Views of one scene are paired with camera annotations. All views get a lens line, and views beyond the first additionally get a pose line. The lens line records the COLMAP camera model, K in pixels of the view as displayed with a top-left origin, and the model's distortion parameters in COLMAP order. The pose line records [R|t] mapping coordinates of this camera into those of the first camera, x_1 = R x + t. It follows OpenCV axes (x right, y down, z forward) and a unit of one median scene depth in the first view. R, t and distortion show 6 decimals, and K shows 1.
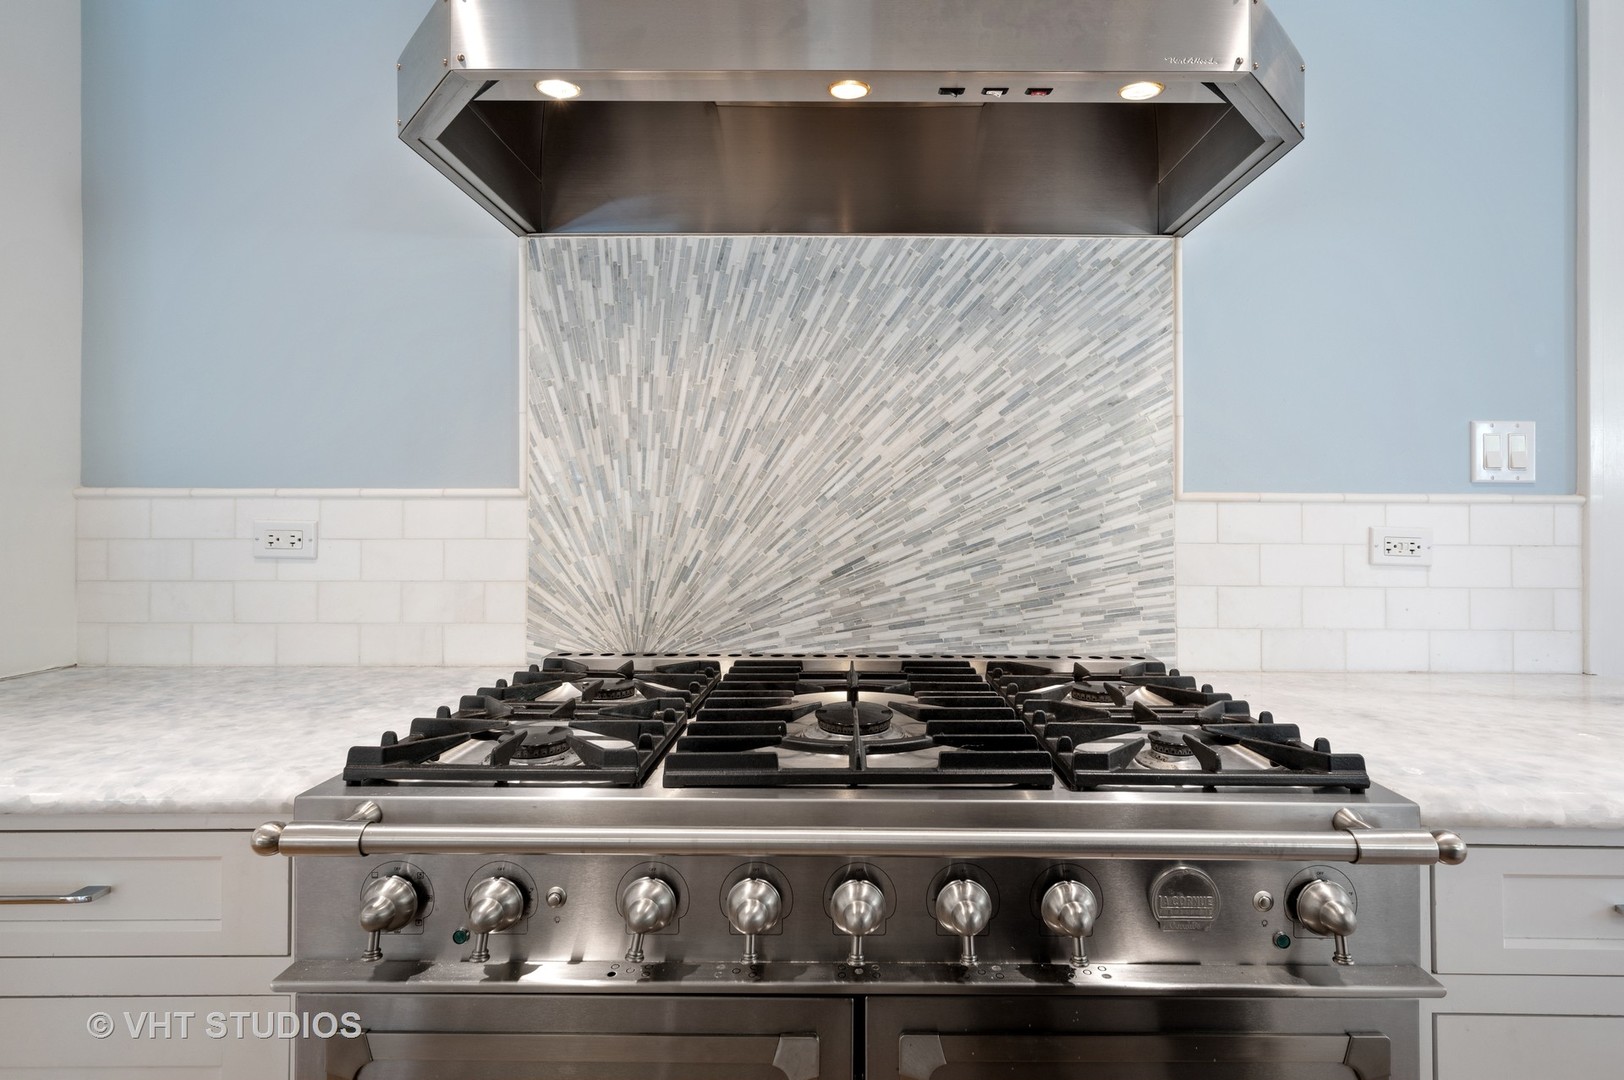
lens RADIAL K [[785.5, 0, 837.3], [0, 785.5, 526.1], [0, 0, 1]] dist [0.004173, 0.000529]
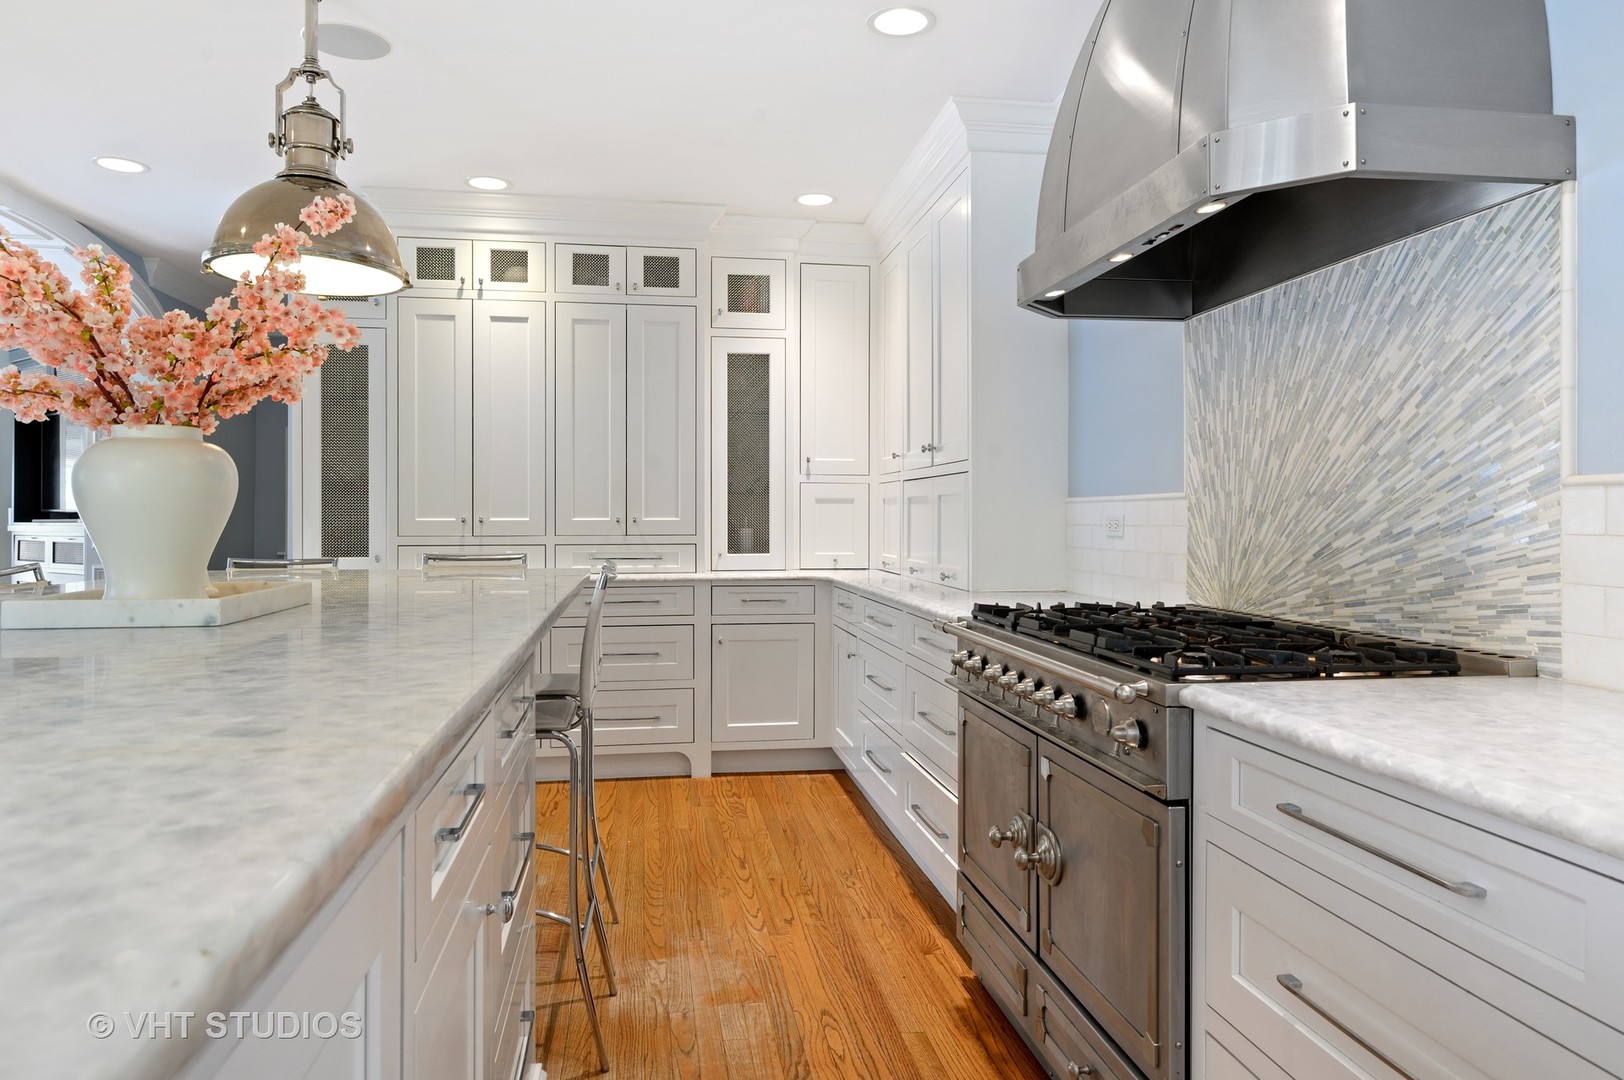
lens RADIAL K [[1064.6, 0, 811.6], [0, 1064.6, 526.0], [0, 0, 1]] dist [-0.007094, 0.002054]
pose [[0.154733, 0.004208, -0.987947, 1.465942], [0.010139, 0.999931, 0.005847, -0.002947], [0.987904, -0.010922, 0.154680, -0.002949]]
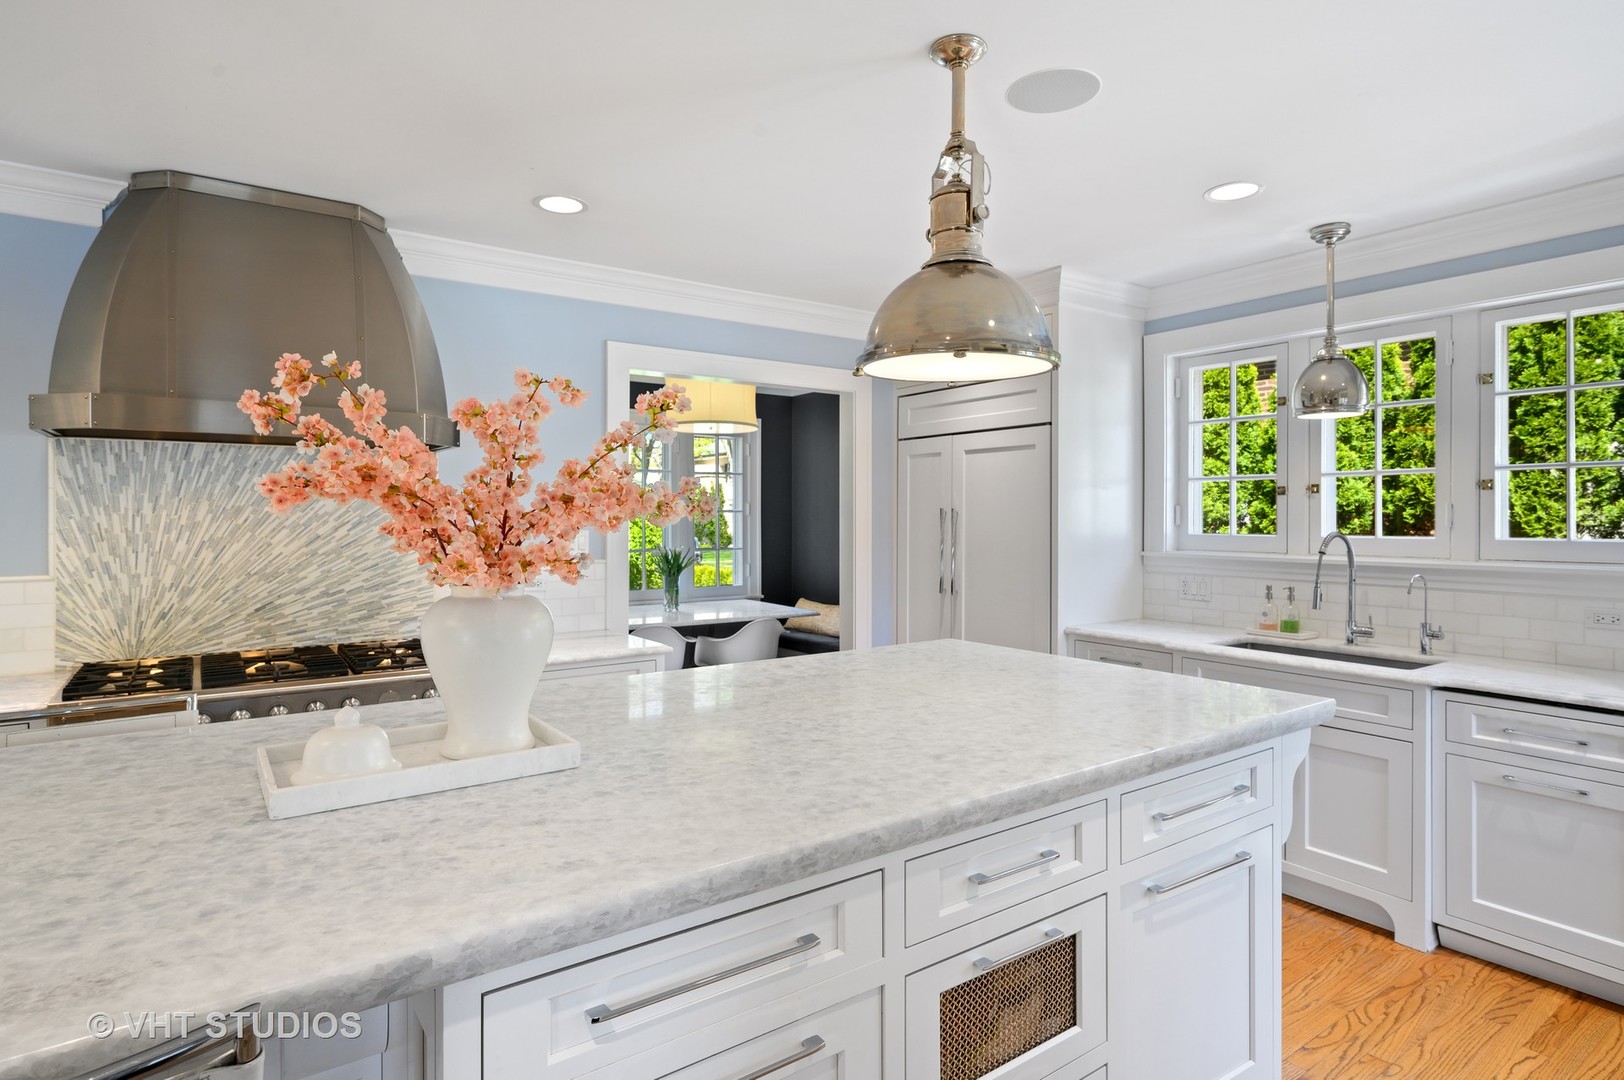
lens RADIAL K [[844.6, 0, 804.5], [0, 844.6, 511.0], [0, 0, 1]] dist [-0.000092, -0.000578]
pose [[0.811816, 0.000740, 0.583913, -0.126745], [-0.004269, 0.999980, 0.004669, -0.213941], [-0.583897, -0.006283, 0.811803, -1.606212]]
